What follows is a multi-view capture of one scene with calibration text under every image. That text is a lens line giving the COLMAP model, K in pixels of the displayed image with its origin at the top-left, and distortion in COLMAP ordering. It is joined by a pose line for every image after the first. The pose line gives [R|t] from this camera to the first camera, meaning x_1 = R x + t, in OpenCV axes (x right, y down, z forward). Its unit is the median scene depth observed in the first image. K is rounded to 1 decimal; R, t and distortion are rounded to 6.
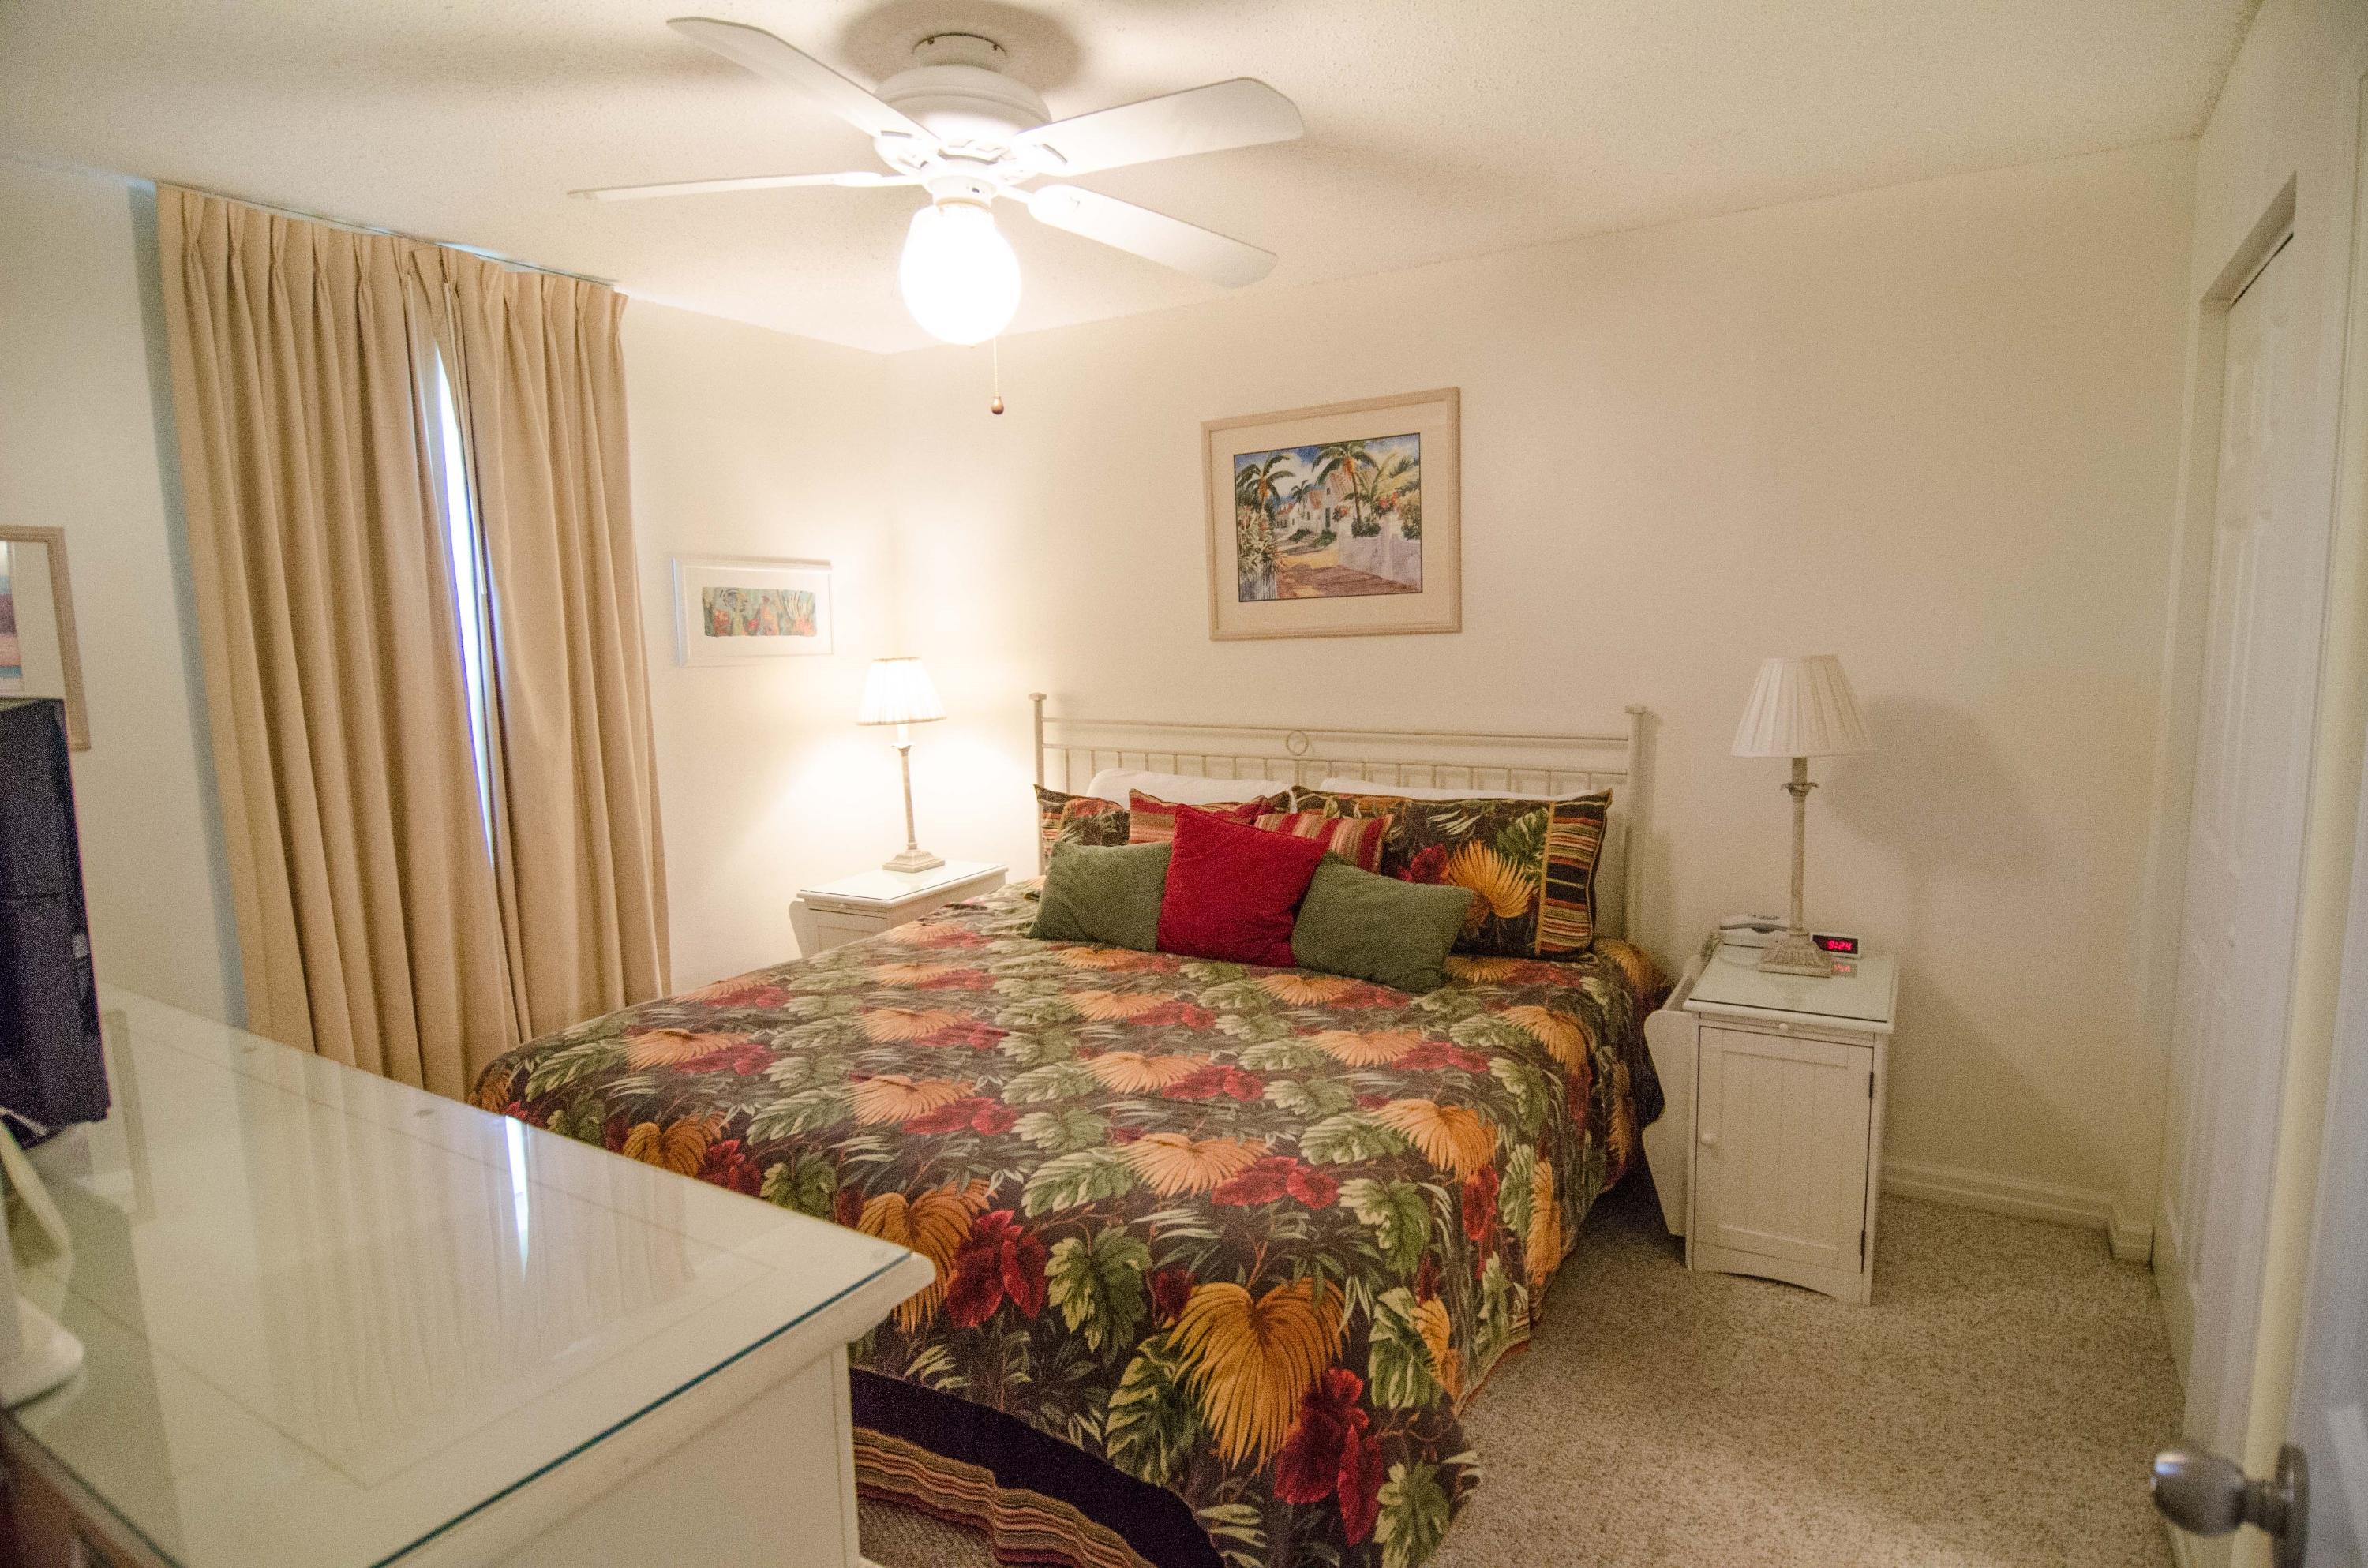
lens RADIAL K [[1263.8, 0, 1198.1], [0, 1263.8, 803.1], [0, 0, 1]] dist [-0.007340, -0.011720]
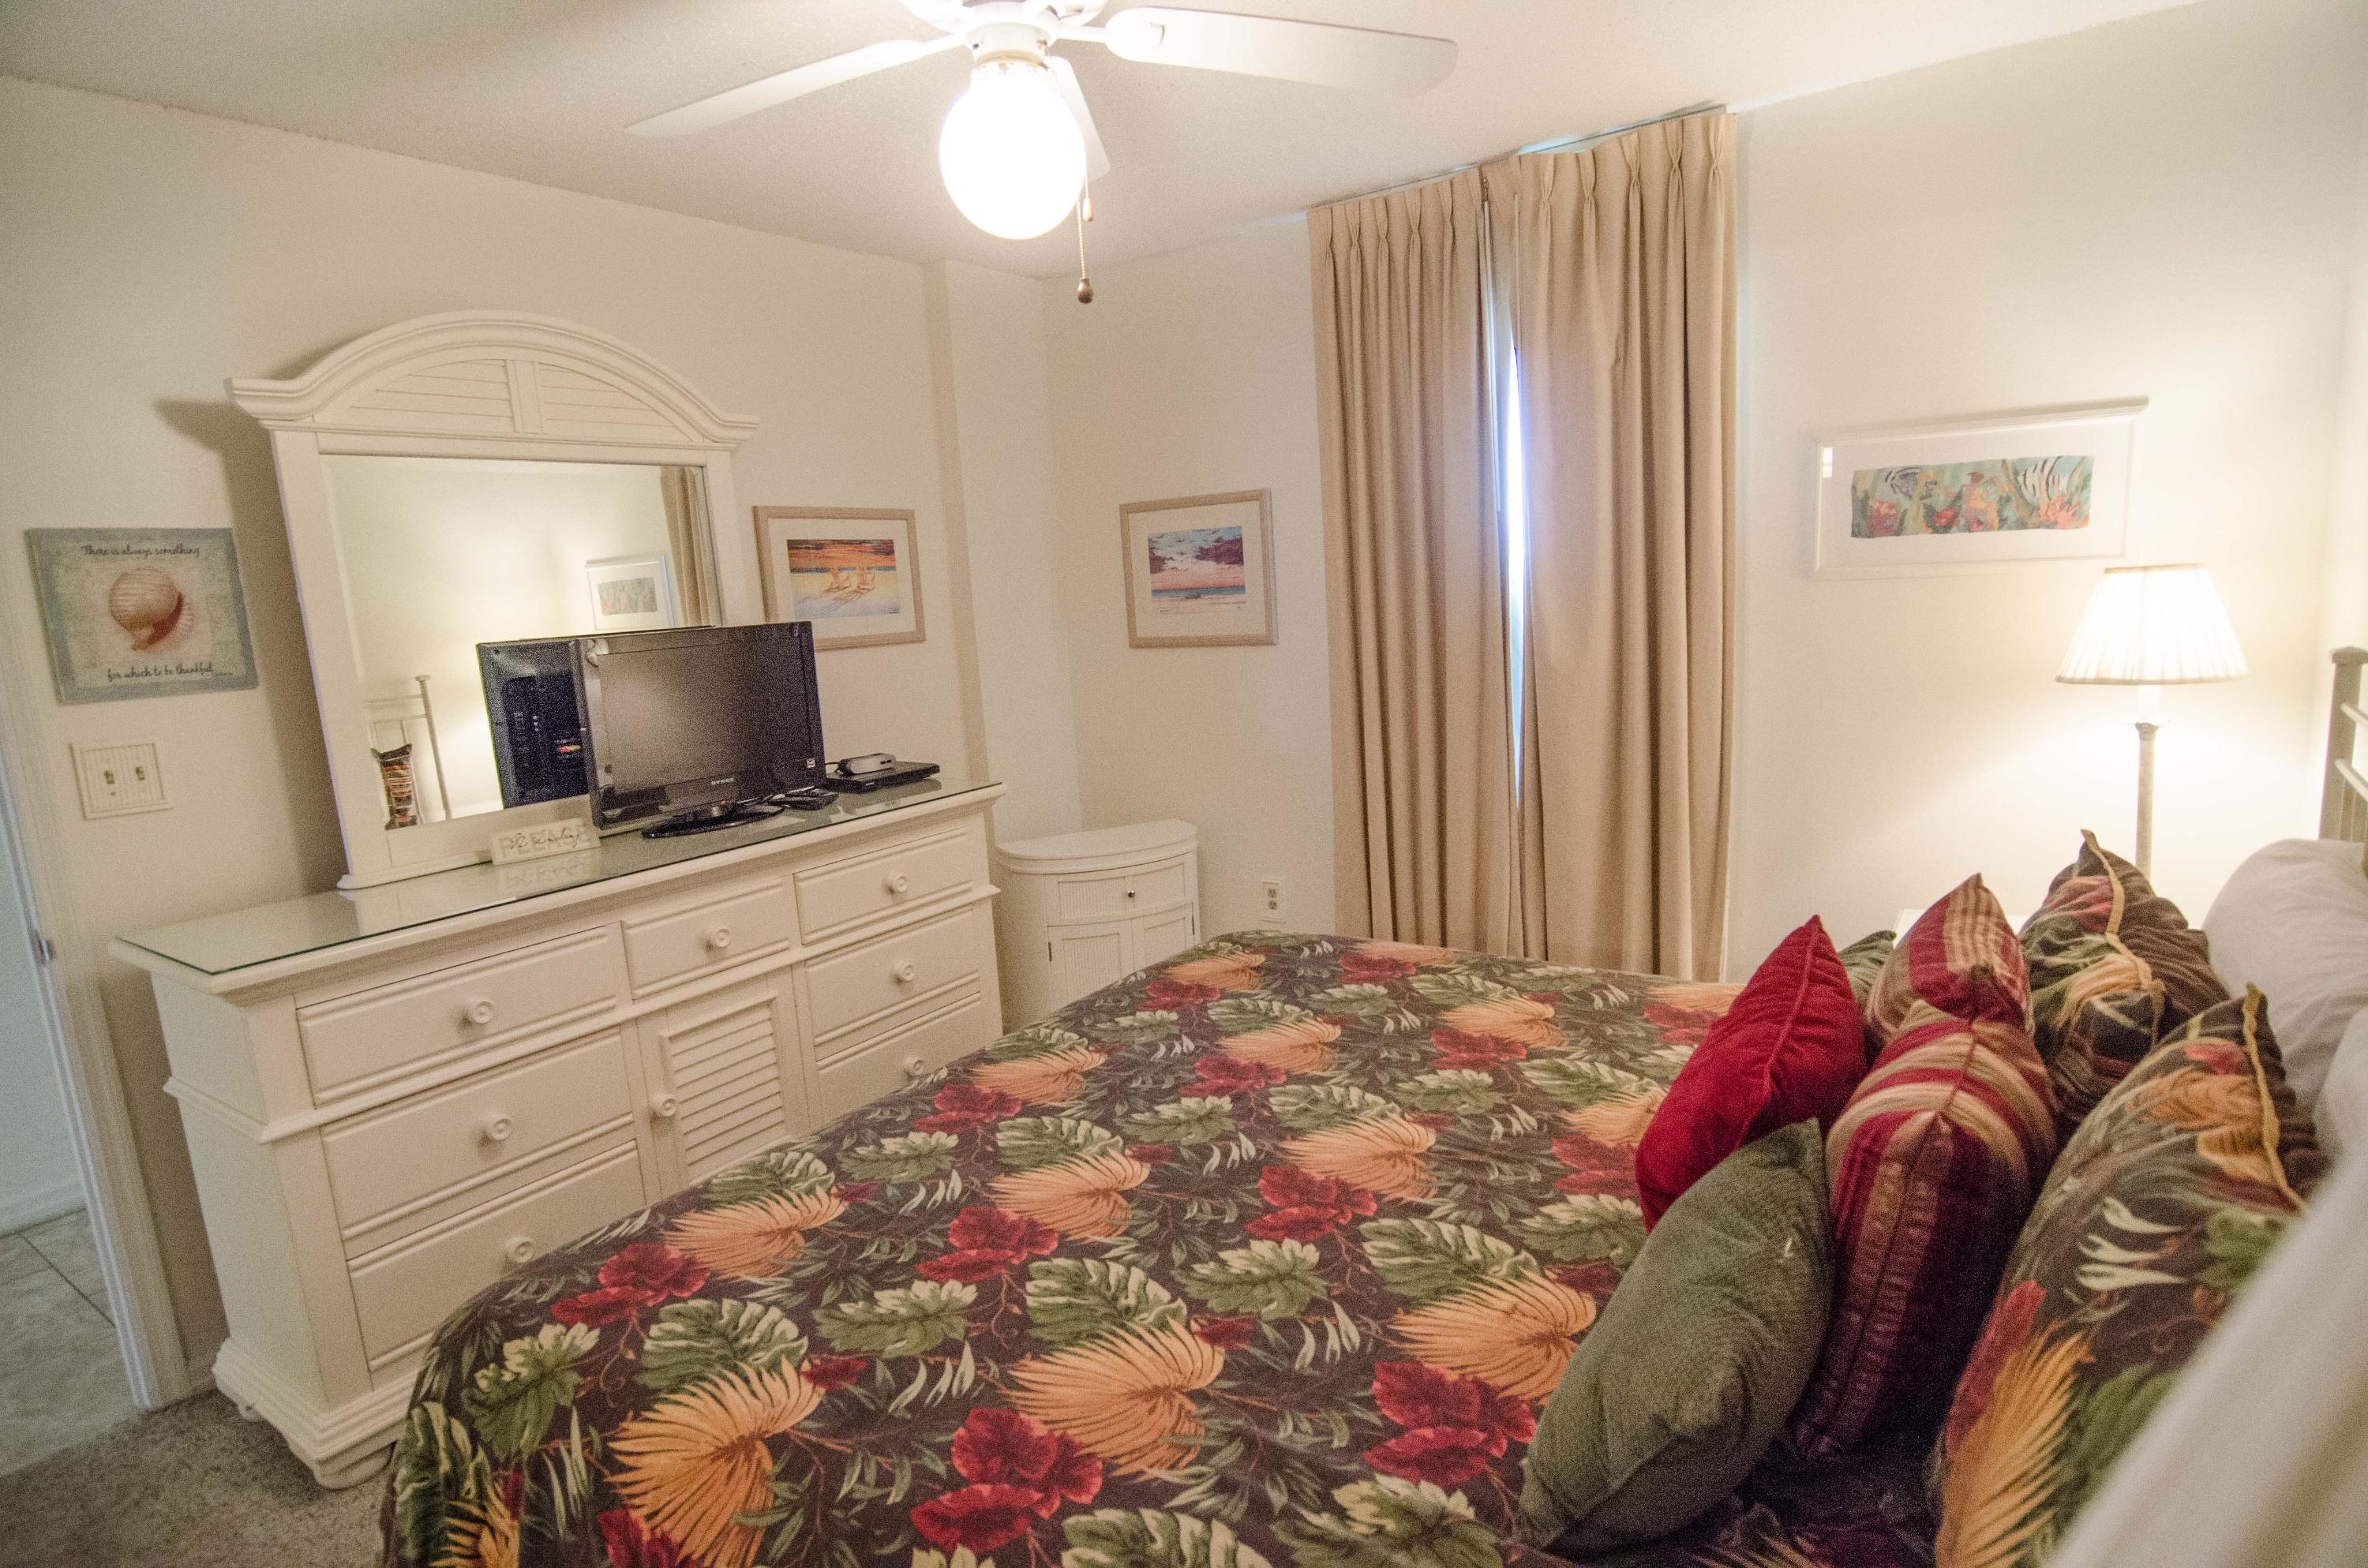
lens RADIAL K [[1263.8, 0, 1198.1], [0, 1263.8, 803.1], [0, 0, 1]] dist [-0.007340, -0.011720]
pose [[-0.066665, 0.194281, -0.978678, 0.461415], [-0.074838, 0.977124, 0.199070, -0.118828], [0.994965, 0.086513, -0.050600, 0.803700]]
